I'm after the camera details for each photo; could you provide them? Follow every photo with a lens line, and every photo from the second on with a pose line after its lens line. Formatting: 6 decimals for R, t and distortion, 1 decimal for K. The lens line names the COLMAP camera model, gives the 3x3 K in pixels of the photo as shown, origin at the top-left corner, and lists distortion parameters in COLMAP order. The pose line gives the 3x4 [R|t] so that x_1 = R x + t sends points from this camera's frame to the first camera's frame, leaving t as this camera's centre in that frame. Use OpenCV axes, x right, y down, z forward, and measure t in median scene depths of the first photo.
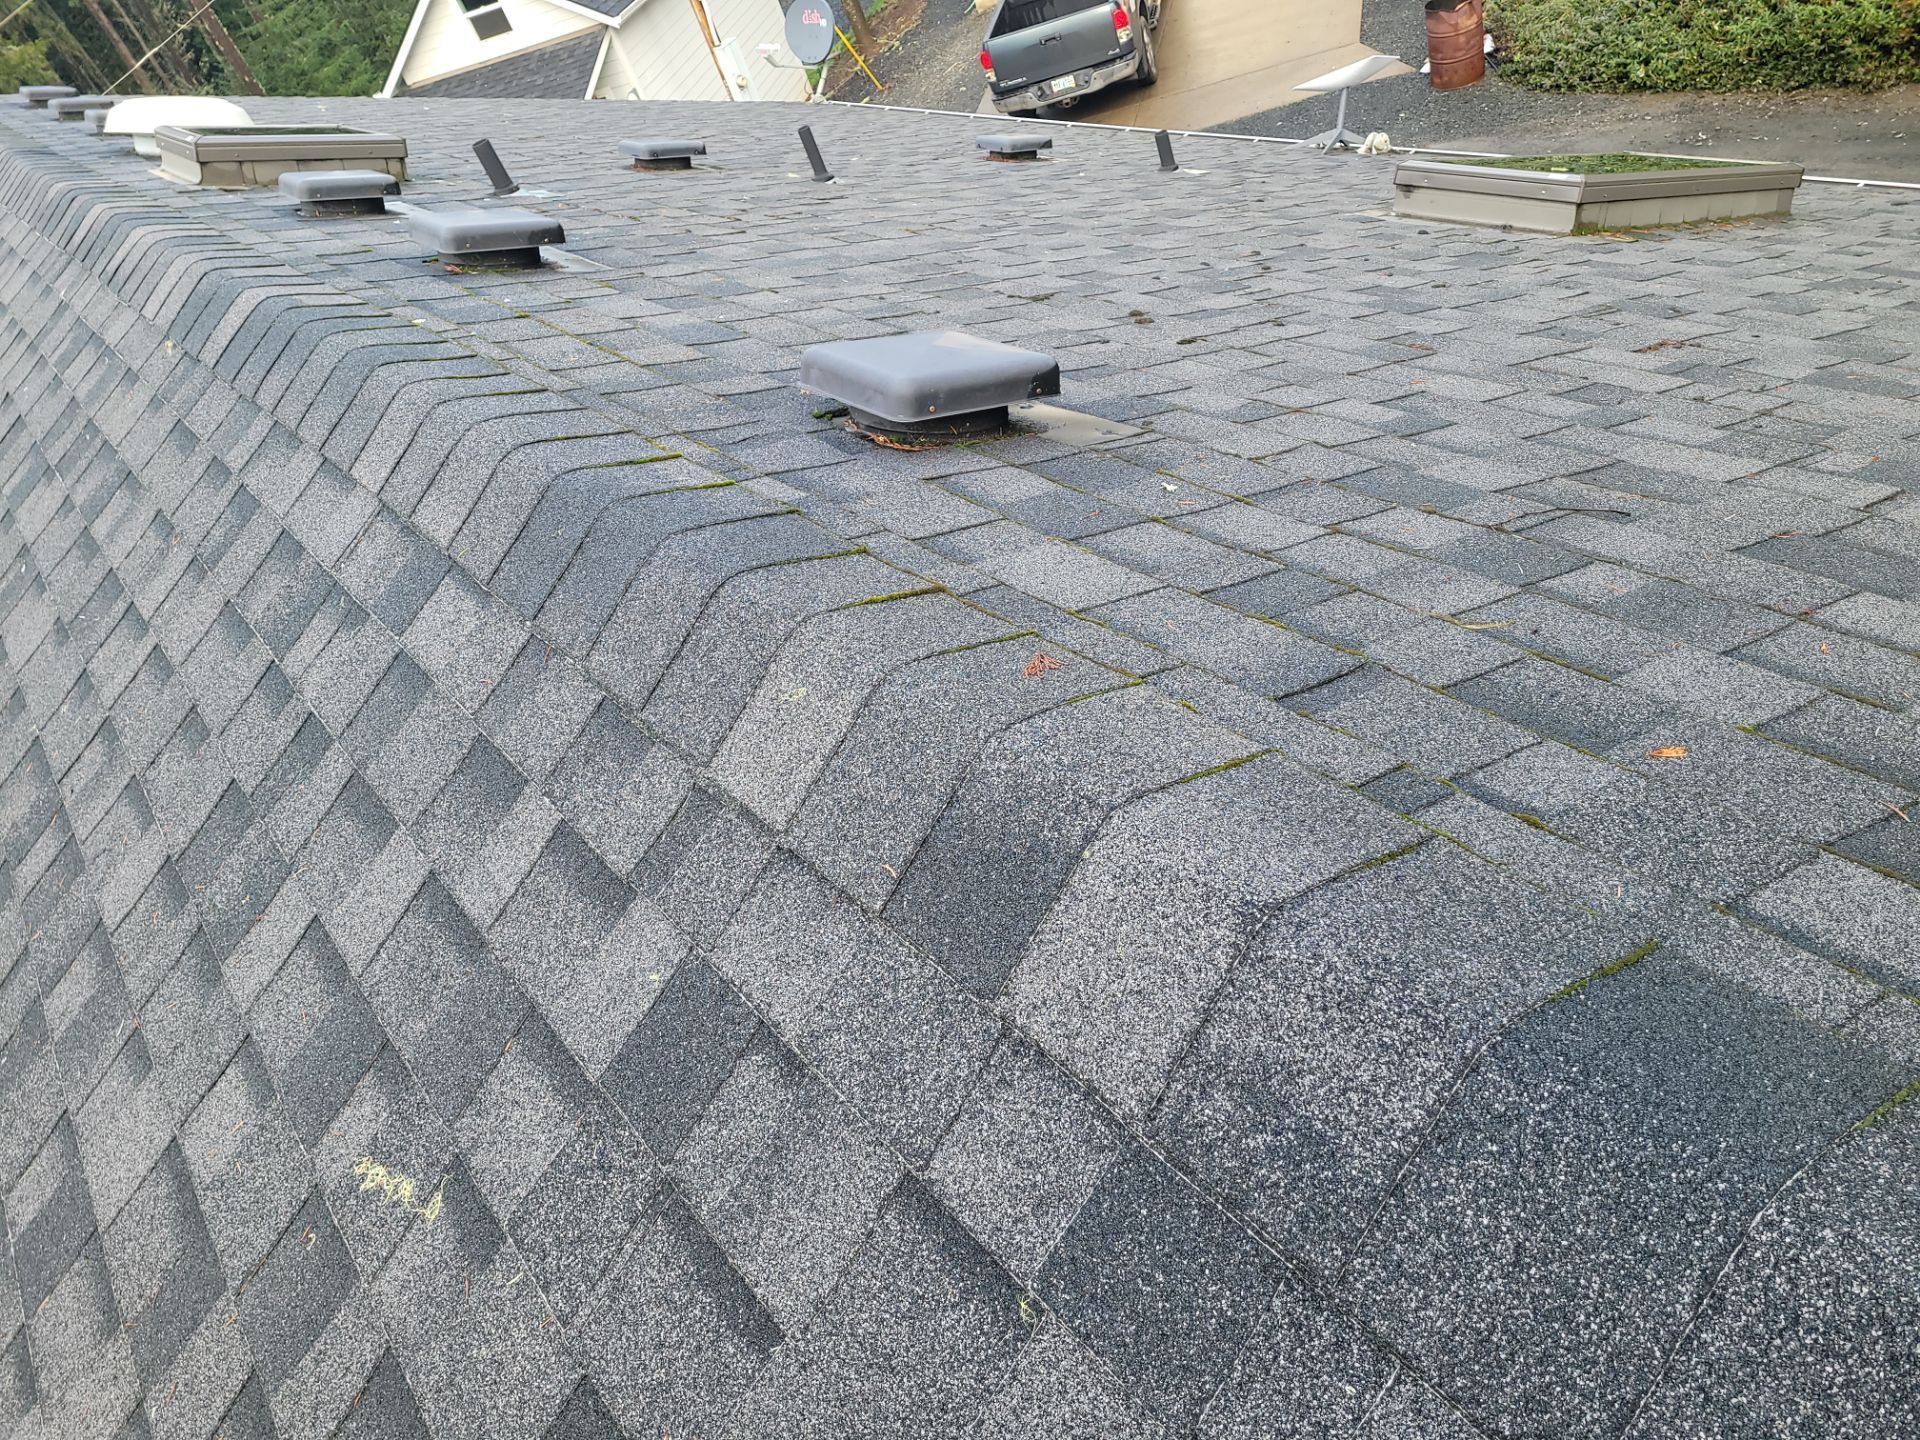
lens RADIAL K [[1436.7, 0, 957.7], [0, 1436.7, 714.2], [0, 0, 1]] dist [0.037565, -0.027340]
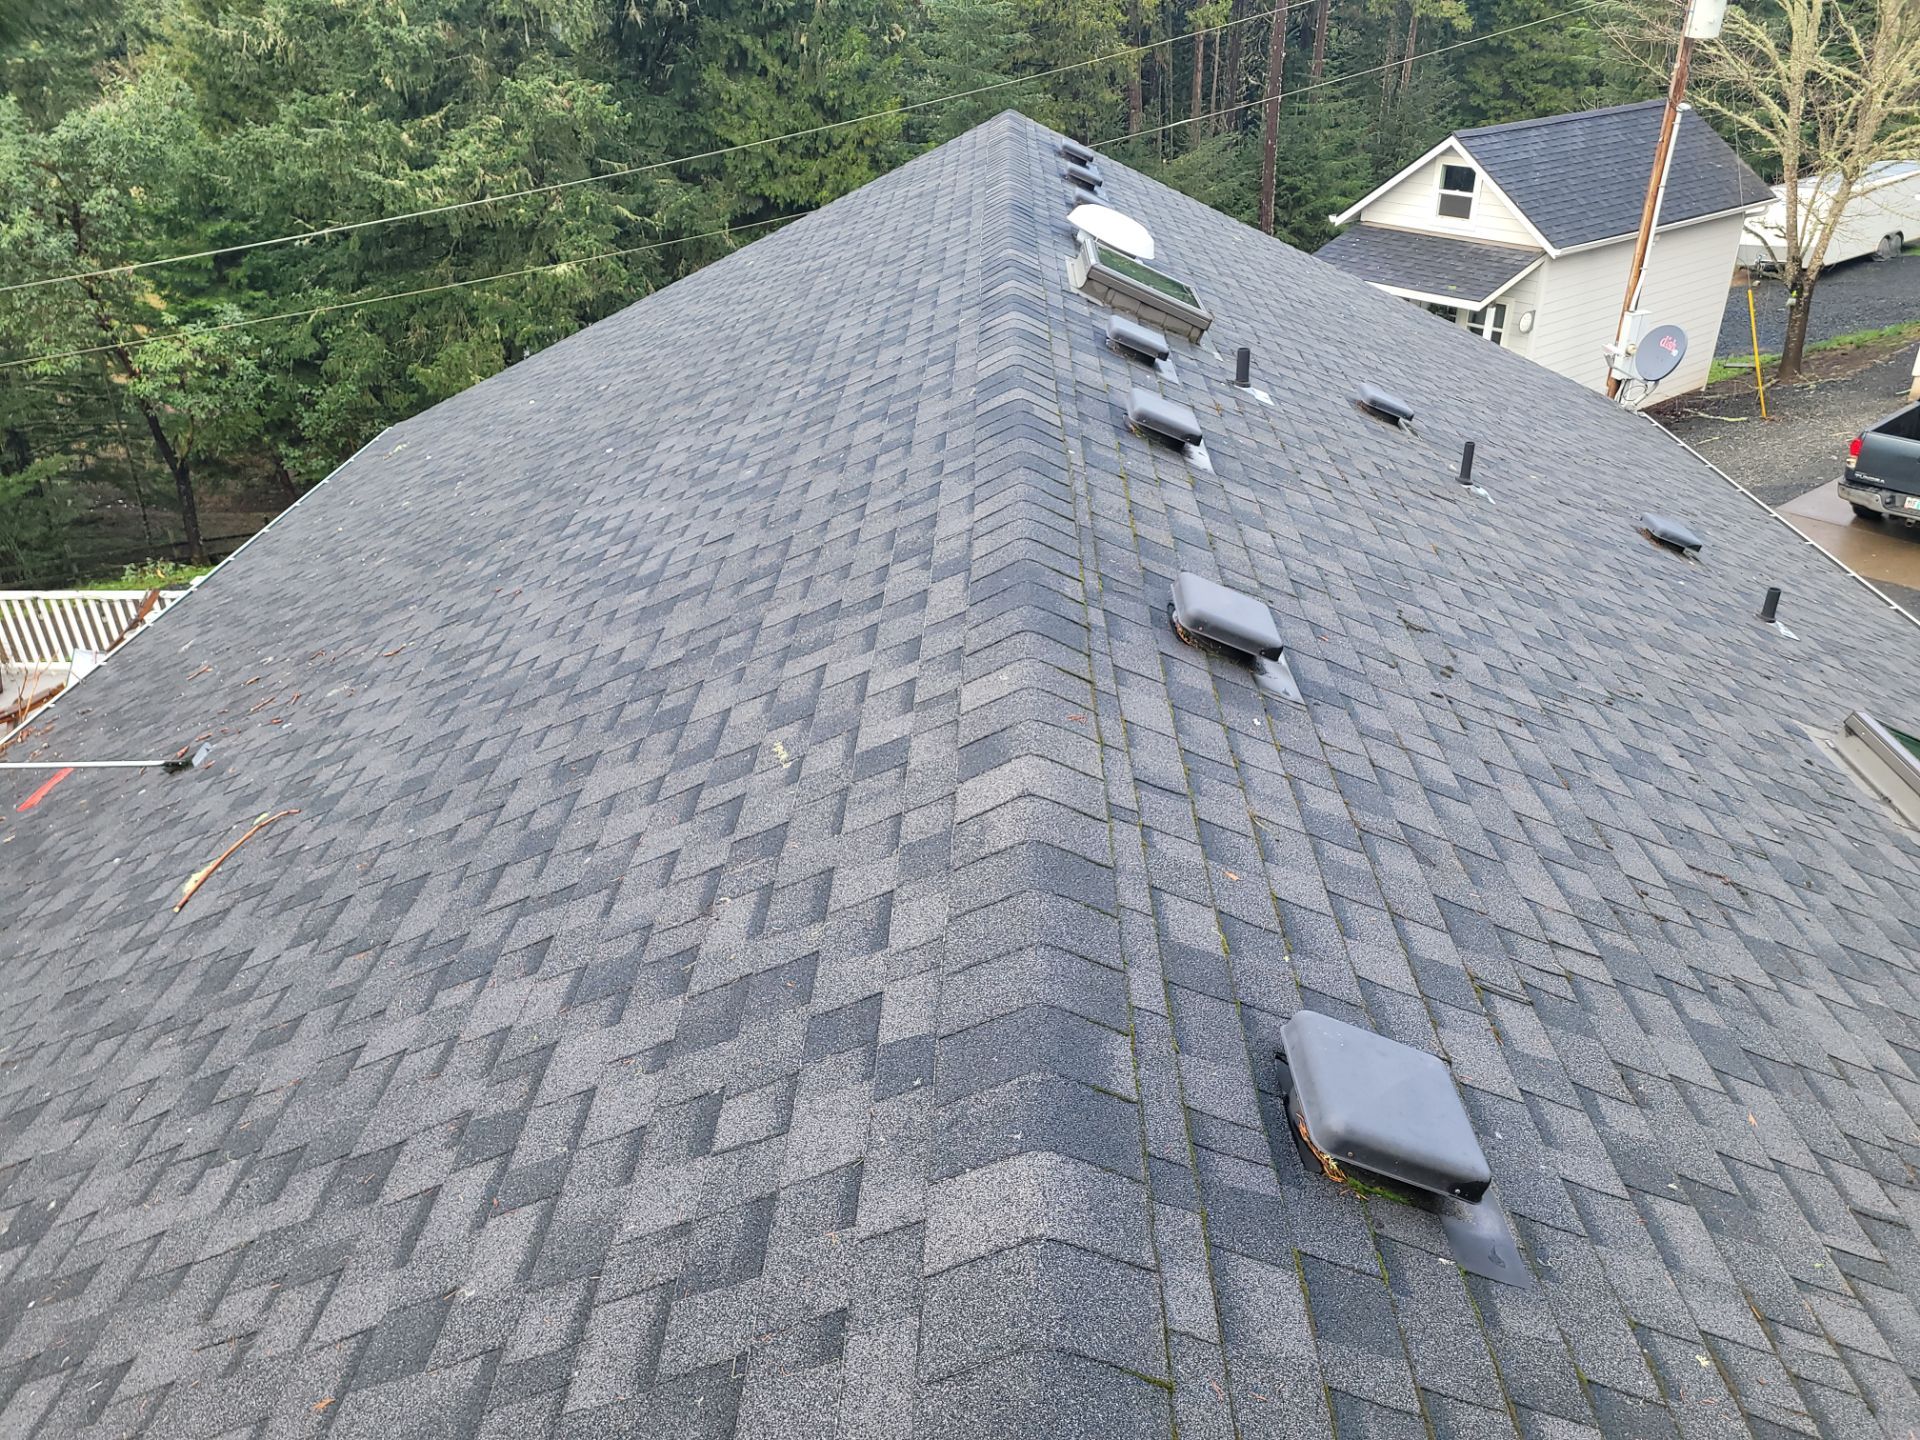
lens RADIAL K [[1436.7, 0, 960.6], [0, 1436.7, 722.0], [0, 0, 1]] dist [0.037565, -0.027340]
pose [[0.734884, 0.554528, -0.390442, 0.528297], [-0.580201, 0.812154, 0.061421, -0.038424], [0.351159, 0.181398, 0.918576, -0.809010]]
